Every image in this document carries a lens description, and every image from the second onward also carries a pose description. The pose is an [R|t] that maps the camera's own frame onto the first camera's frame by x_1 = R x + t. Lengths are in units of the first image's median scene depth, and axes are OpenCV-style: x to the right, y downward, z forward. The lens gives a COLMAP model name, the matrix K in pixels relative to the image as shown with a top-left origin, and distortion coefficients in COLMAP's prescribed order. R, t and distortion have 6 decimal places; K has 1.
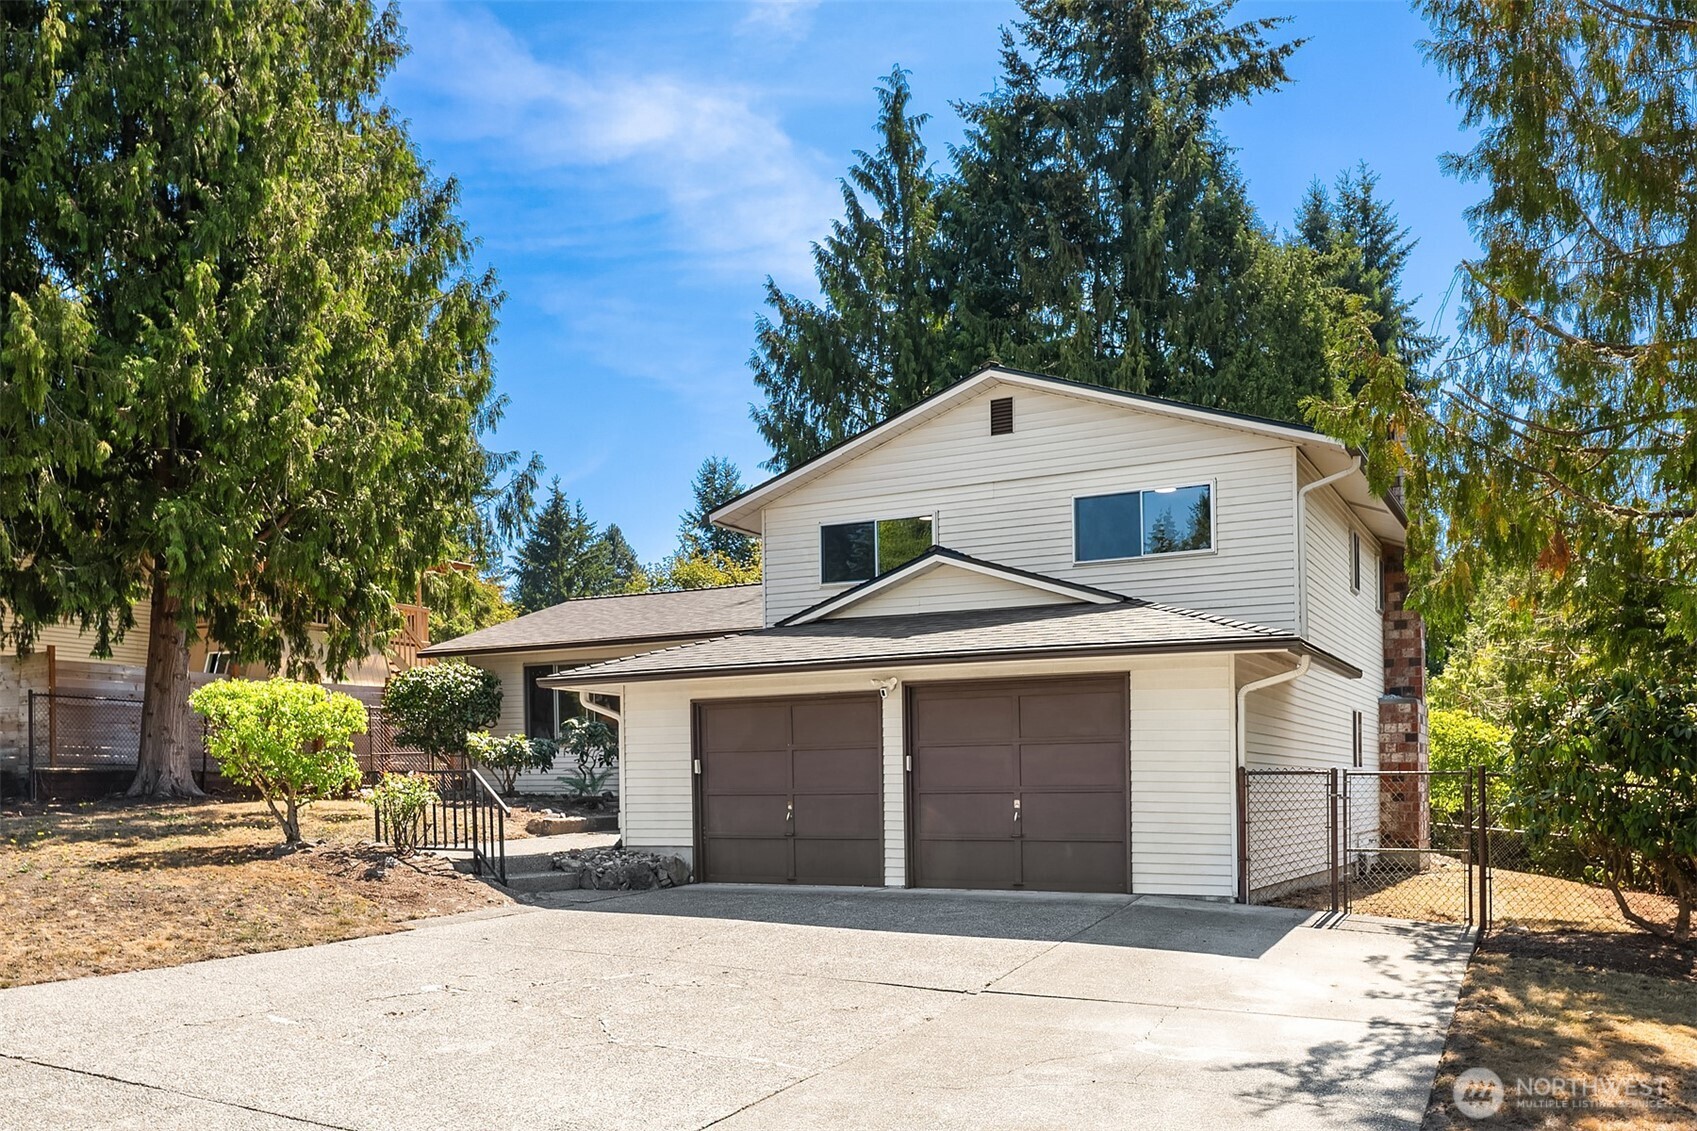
lens RADIAL K [[1336.8, 0, 844.8], [0, 1336.8, 569.9], [0, 0, 1]] dist [-0.014895, -0.008450]
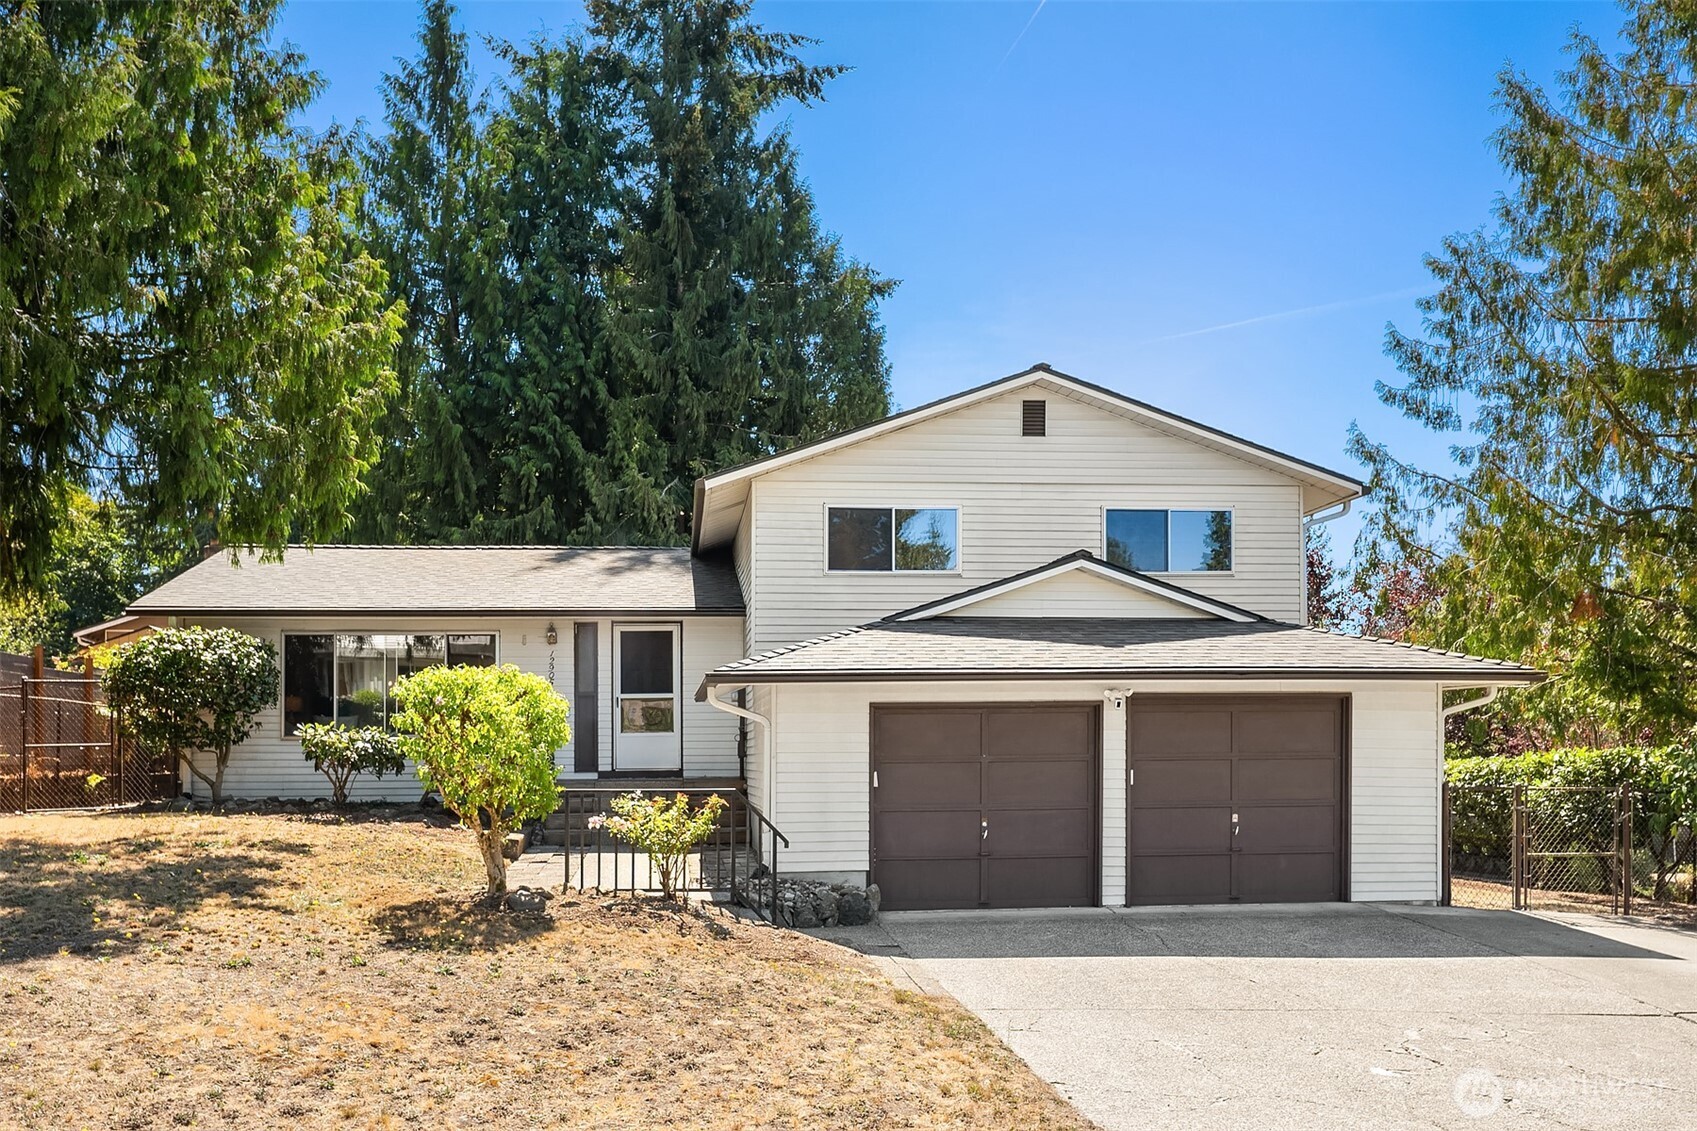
lens RADIAL K [[1336.8, 0, 847.2], [0, 1336.8, 562.3], [0, 0, 1]] dist [-0.014895, -0.008450]
pose [[0.849723, 0.078324, 0.521378, -0.616671], [-0.086238, 0.996233, -0.009112, 0.014890], [-0.520128, -0.037220, 0.853277, 0.272485]]
